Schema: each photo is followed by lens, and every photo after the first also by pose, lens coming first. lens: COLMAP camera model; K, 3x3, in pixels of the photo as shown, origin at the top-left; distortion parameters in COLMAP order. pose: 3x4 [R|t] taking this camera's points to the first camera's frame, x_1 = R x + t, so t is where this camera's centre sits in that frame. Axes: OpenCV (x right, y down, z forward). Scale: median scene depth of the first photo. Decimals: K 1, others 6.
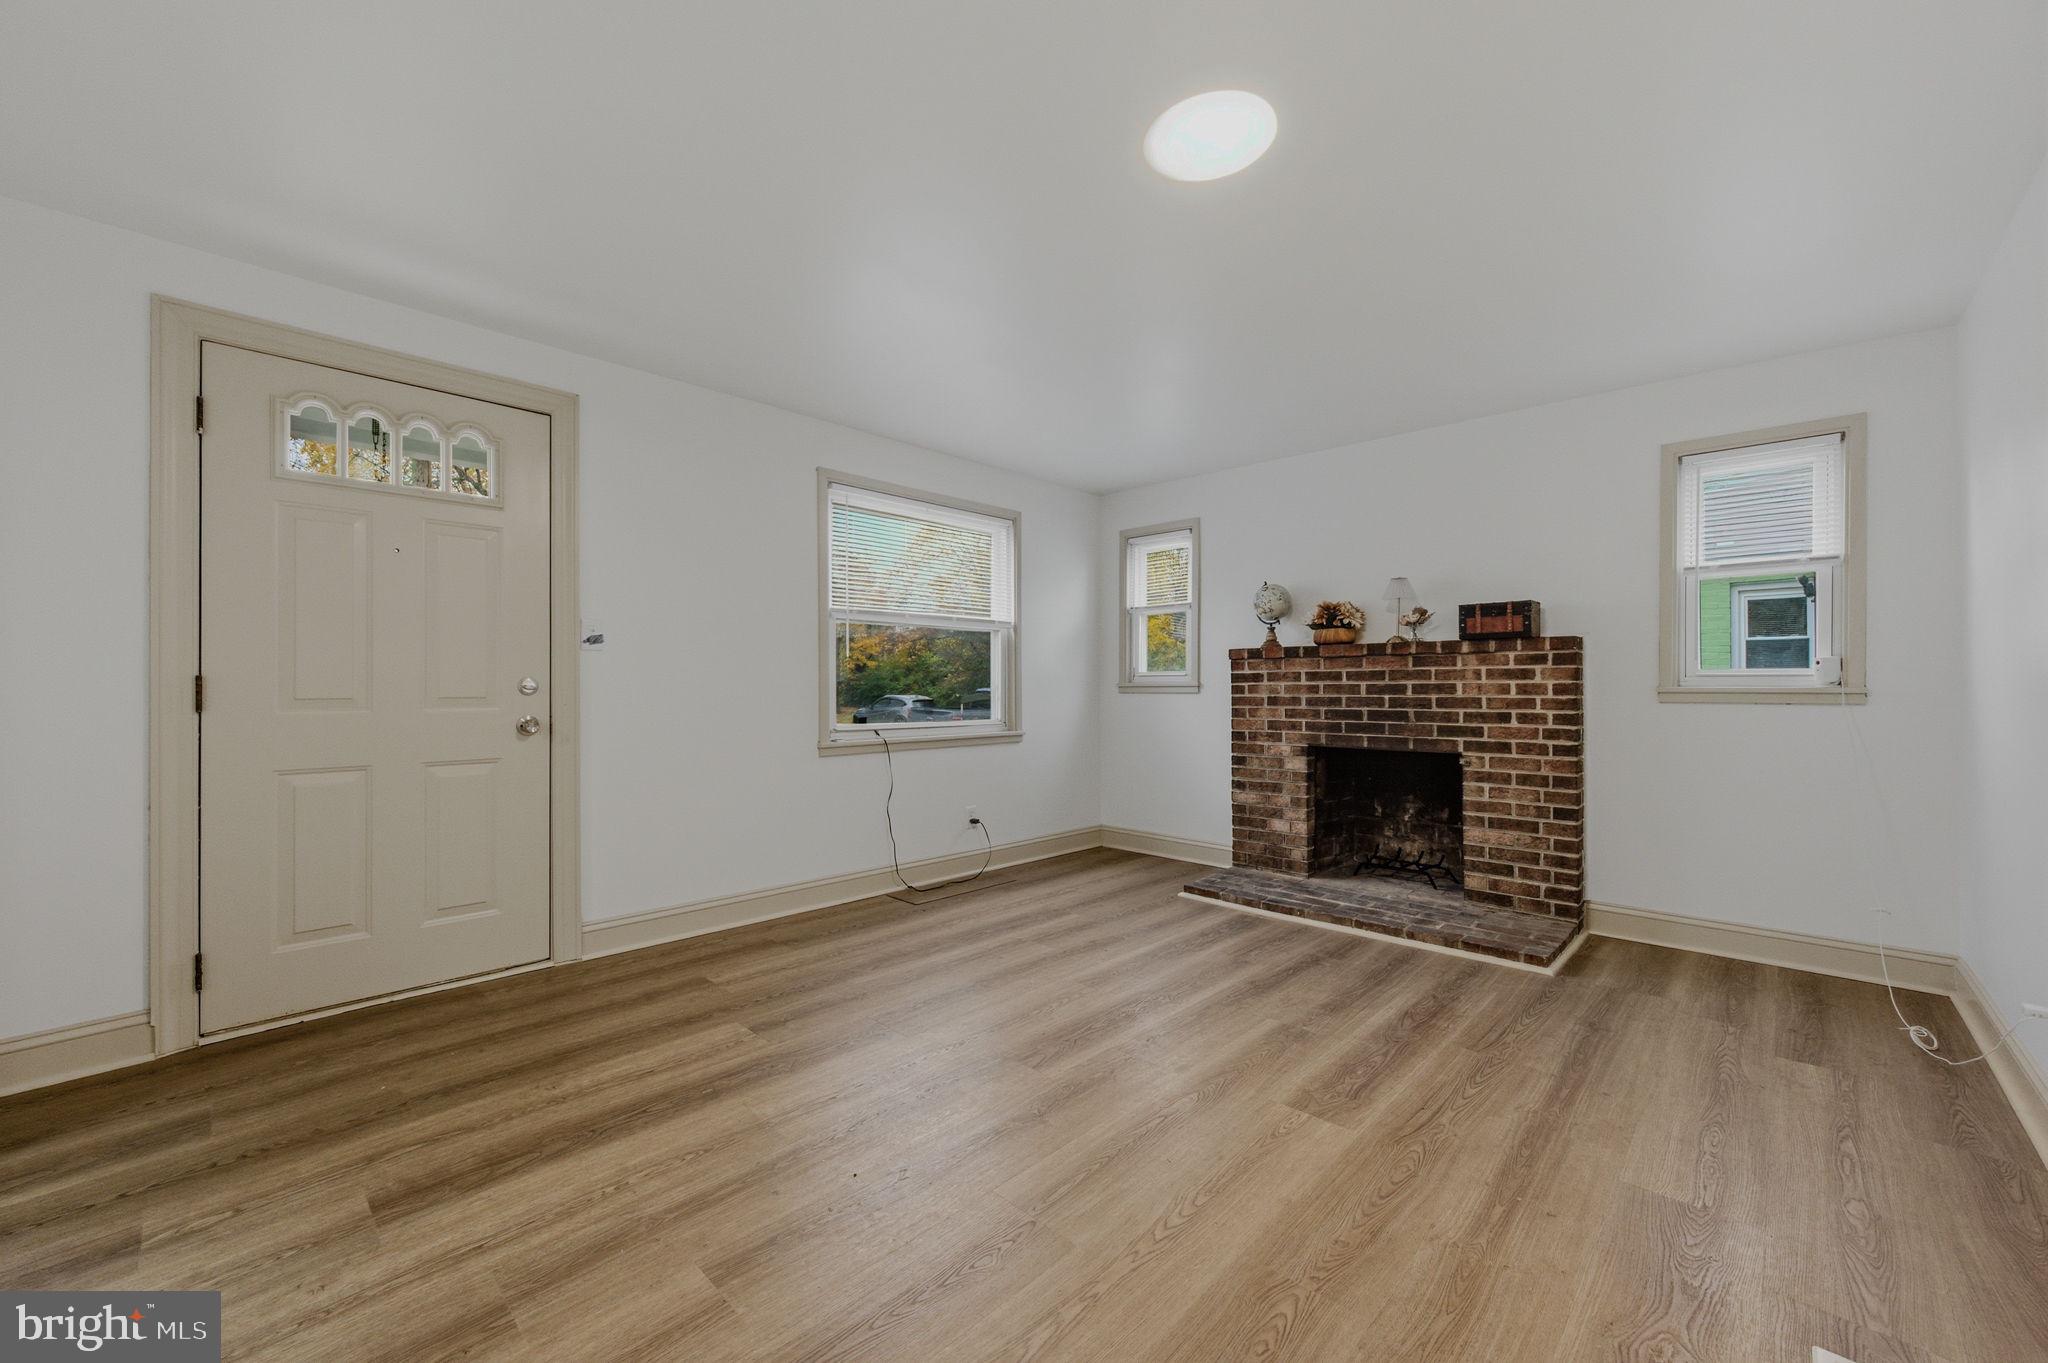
lens RADIAL K [[802.3, 0, 1029.7], [0, 802.3, 684.0], [0, 0, 1]] dist [0.008184, -0.000587]
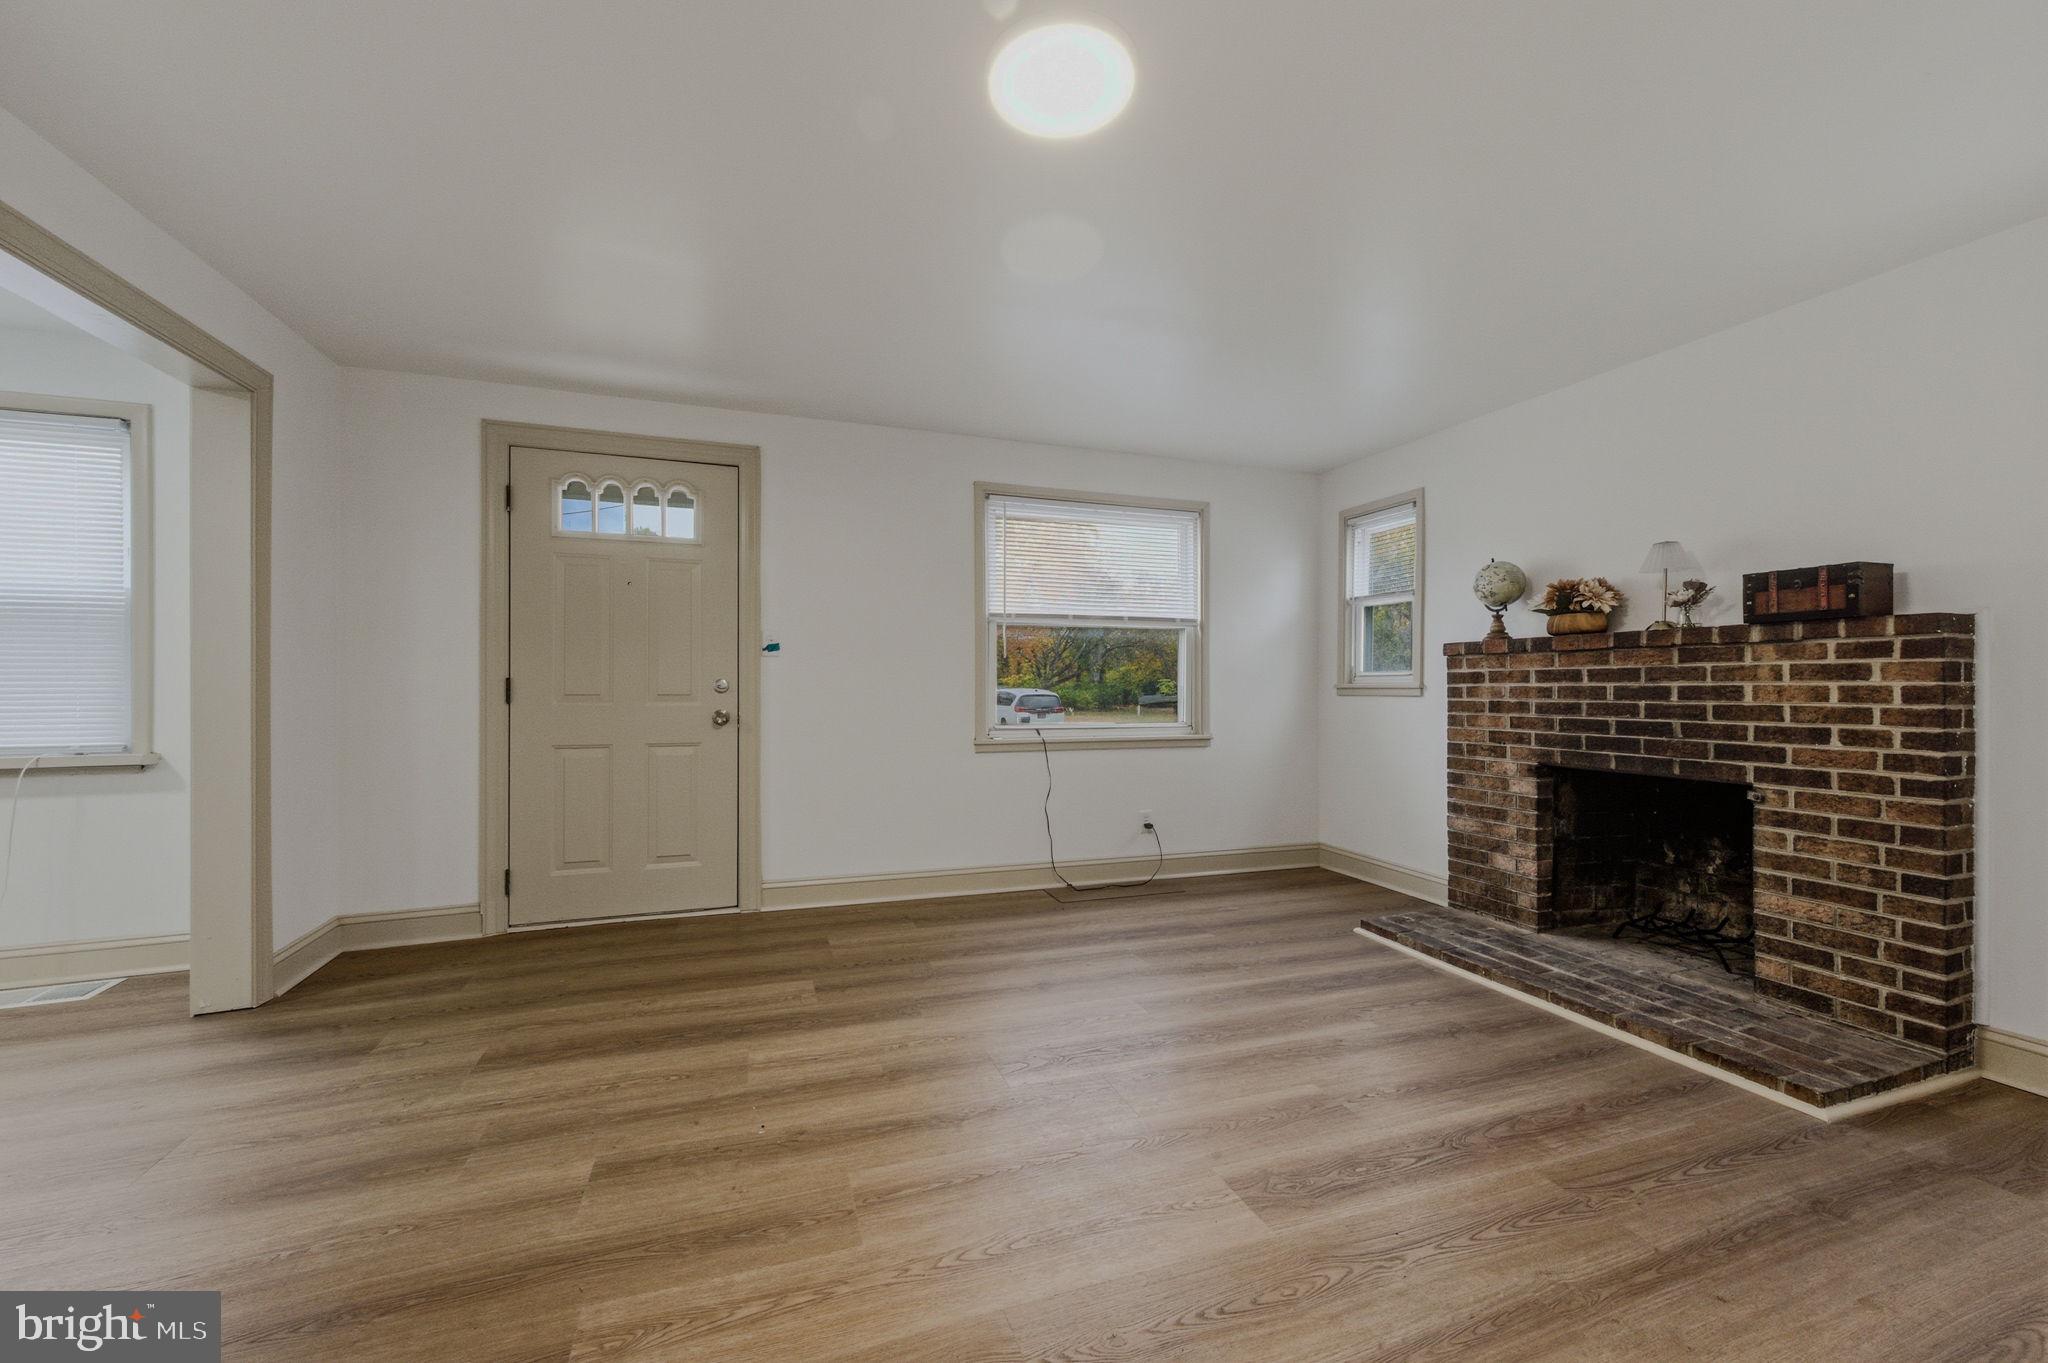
lens RADIAL K [[802.3, 0, 1029.7], [0, 802.3, 684.0], [0, 0, 1]] dist [0.008184, -0.000587]
pose [[0.894158, 0.001892, -0.447748, 0.290385], [-0.002248, 0.999997, -0.000264, -0.000487], [0.447747, 0.001243, 0.894160, 0.081366]]
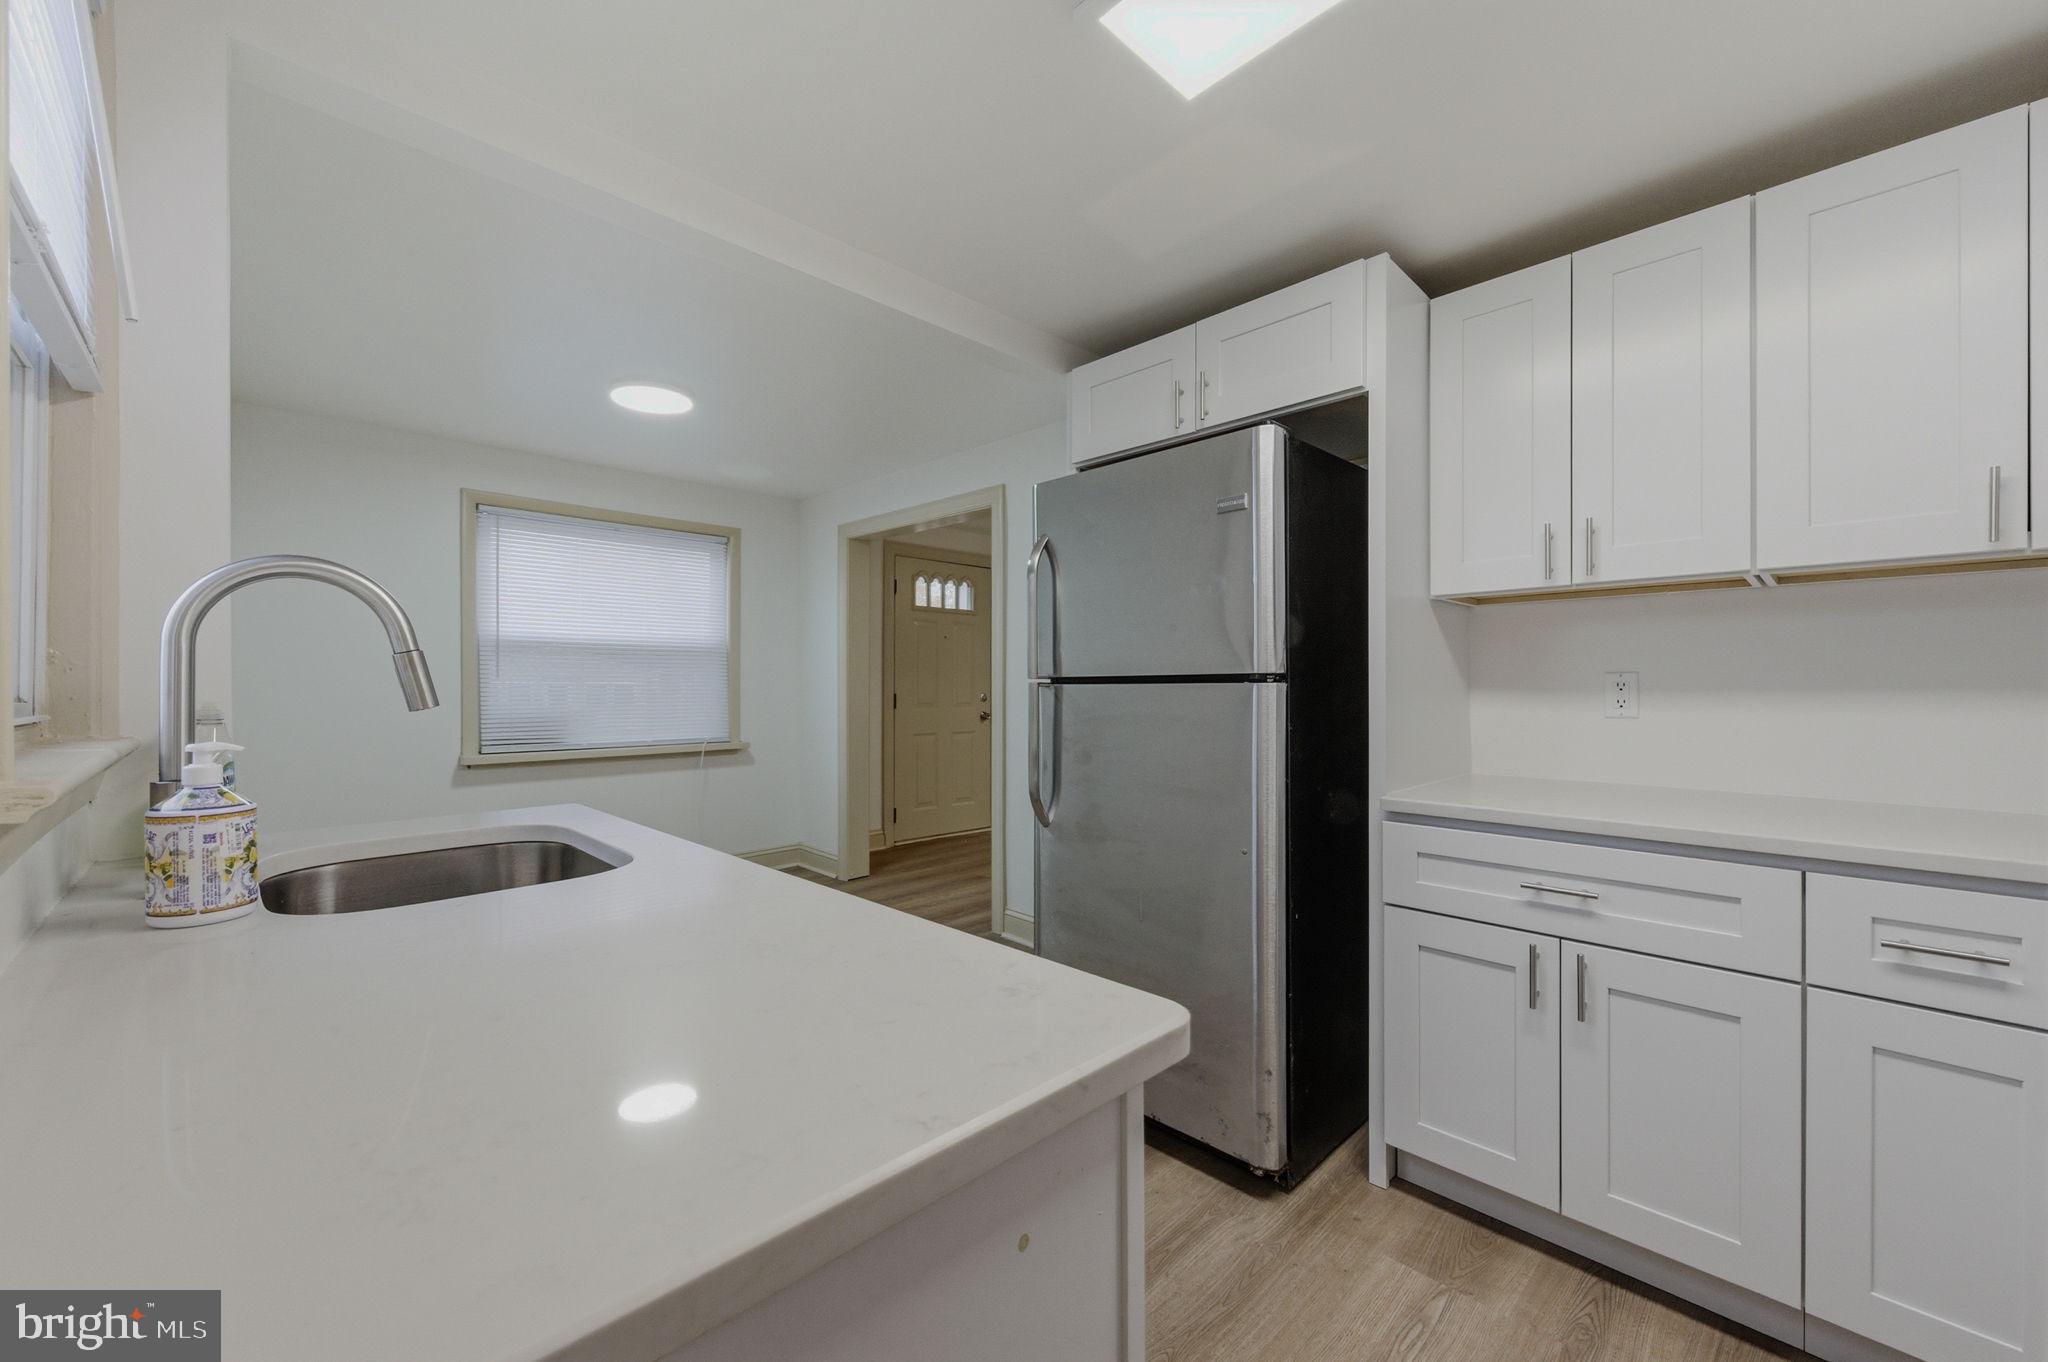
lens RADIAL K [[802.3, 0, 1029.7], [0, 802.3, 683.5], [0, 0, 1]] dist [0.008184, -0.000587]
pose [[0.999350, 0.000520, -0.036040, -0.340465], [-0.000574, 0.999999, -0.001498, -0.023876], [0.036039, 0.001517, 0.999349, -0.895900]]
